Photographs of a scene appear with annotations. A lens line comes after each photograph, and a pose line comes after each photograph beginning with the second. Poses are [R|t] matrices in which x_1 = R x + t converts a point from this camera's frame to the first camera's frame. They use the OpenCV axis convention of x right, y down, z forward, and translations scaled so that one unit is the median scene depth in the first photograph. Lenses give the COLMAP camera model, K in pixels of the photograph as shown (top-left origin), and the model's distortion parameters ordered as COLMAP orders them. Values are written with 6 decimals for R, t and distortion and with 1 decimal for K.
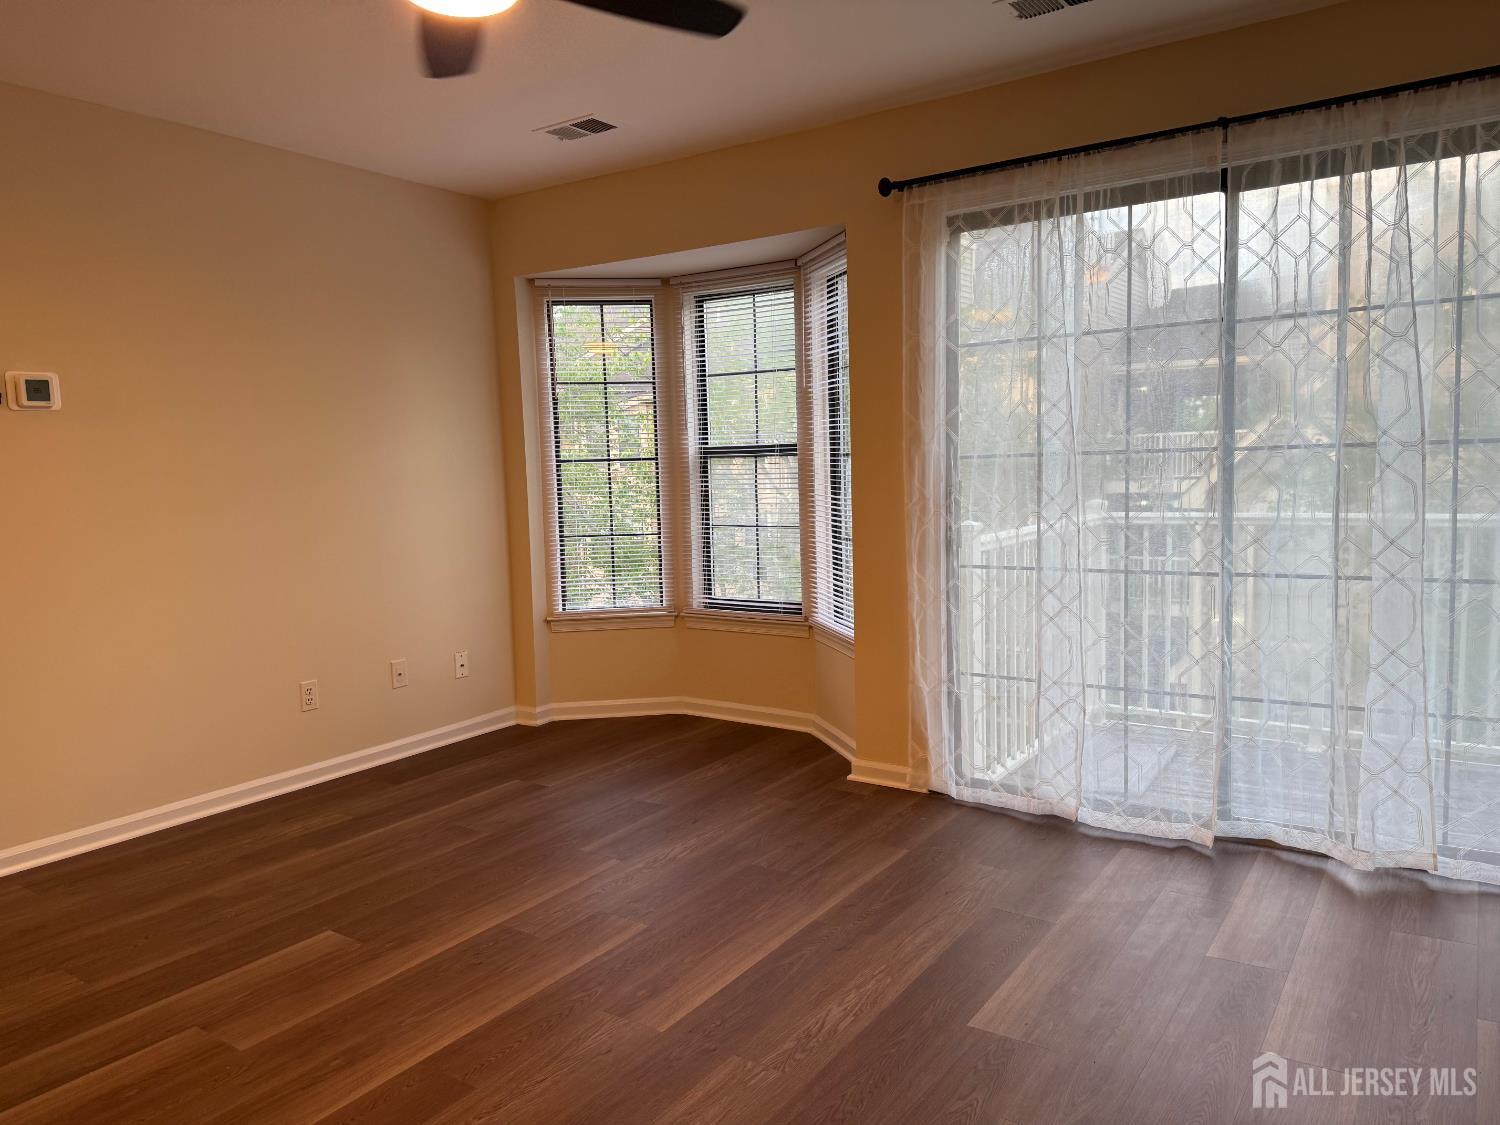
lens RADIAL K [[1060.7, 0, 750.0], [0, 1060.7, 562.5], [0, 0, 1]] dist [0.079882, -0.093429]
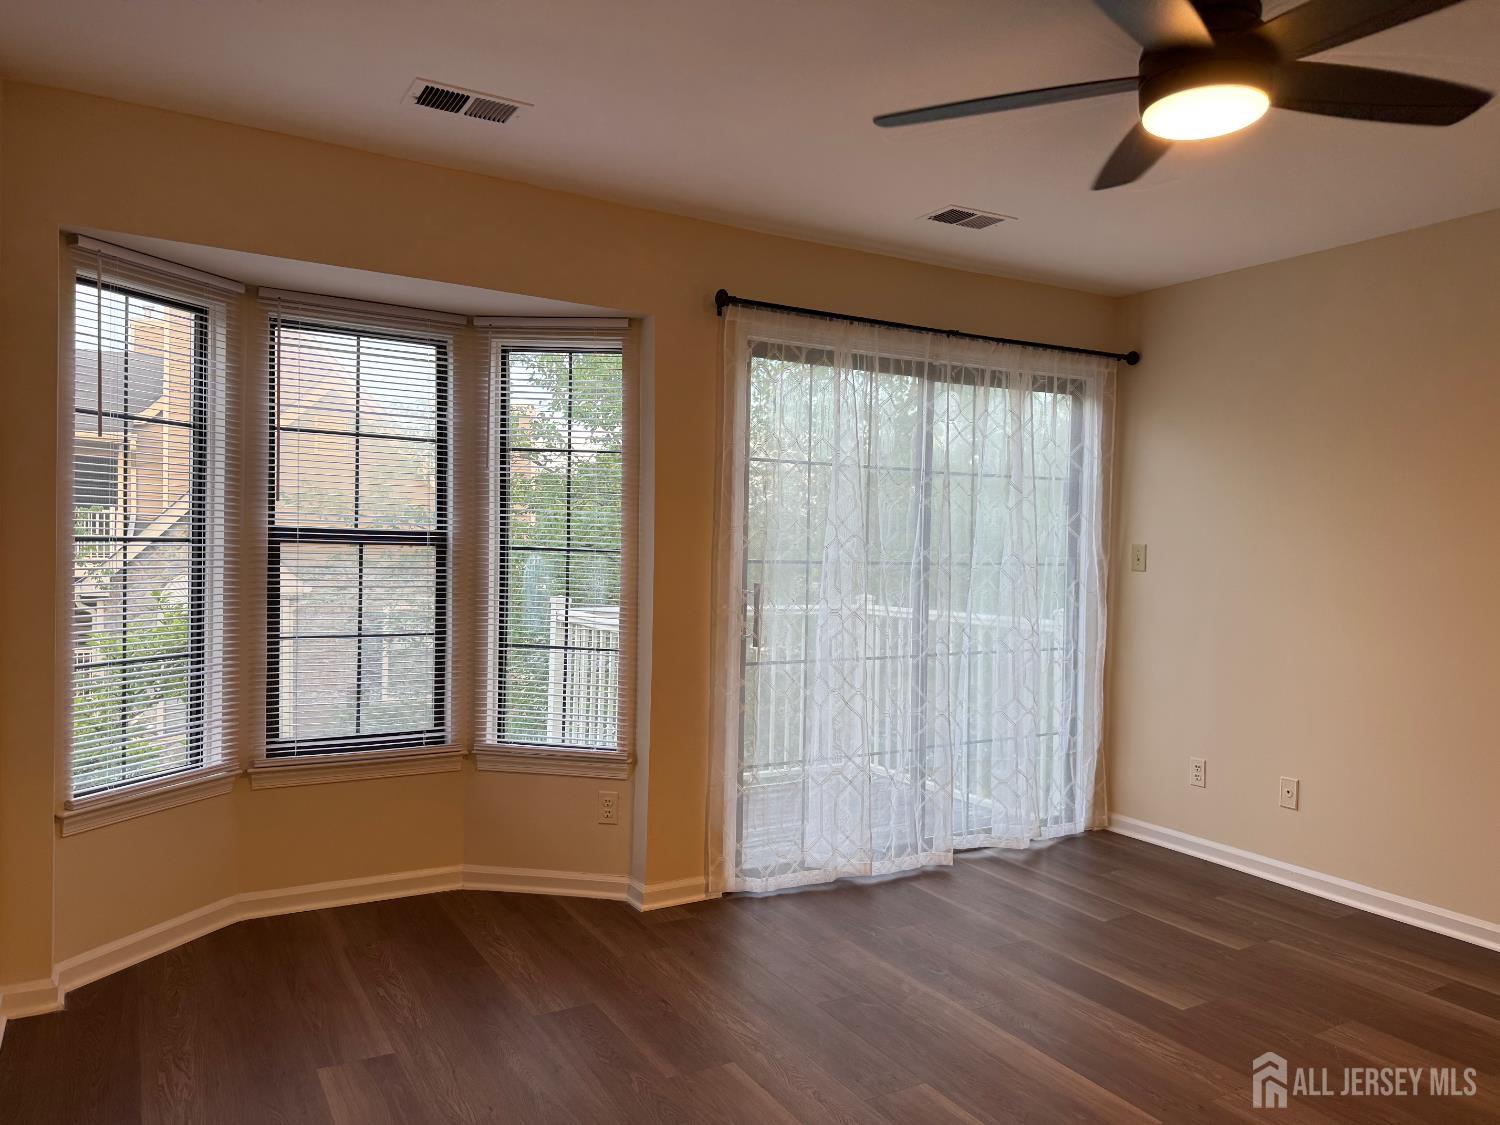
lens RADIAL K [[1060.7, 0, 750.0], [0, 1060.7, 562.5], [0, 0, 1]] dist [0.079882, -0.093429]
pose [[0.414713, 0.024020, 0.909635, -0.724628], [0.049609, 0.997568, -0.048959, -0.044171], [-0.908599, 0.065430, 0.412513, 0.536888]]
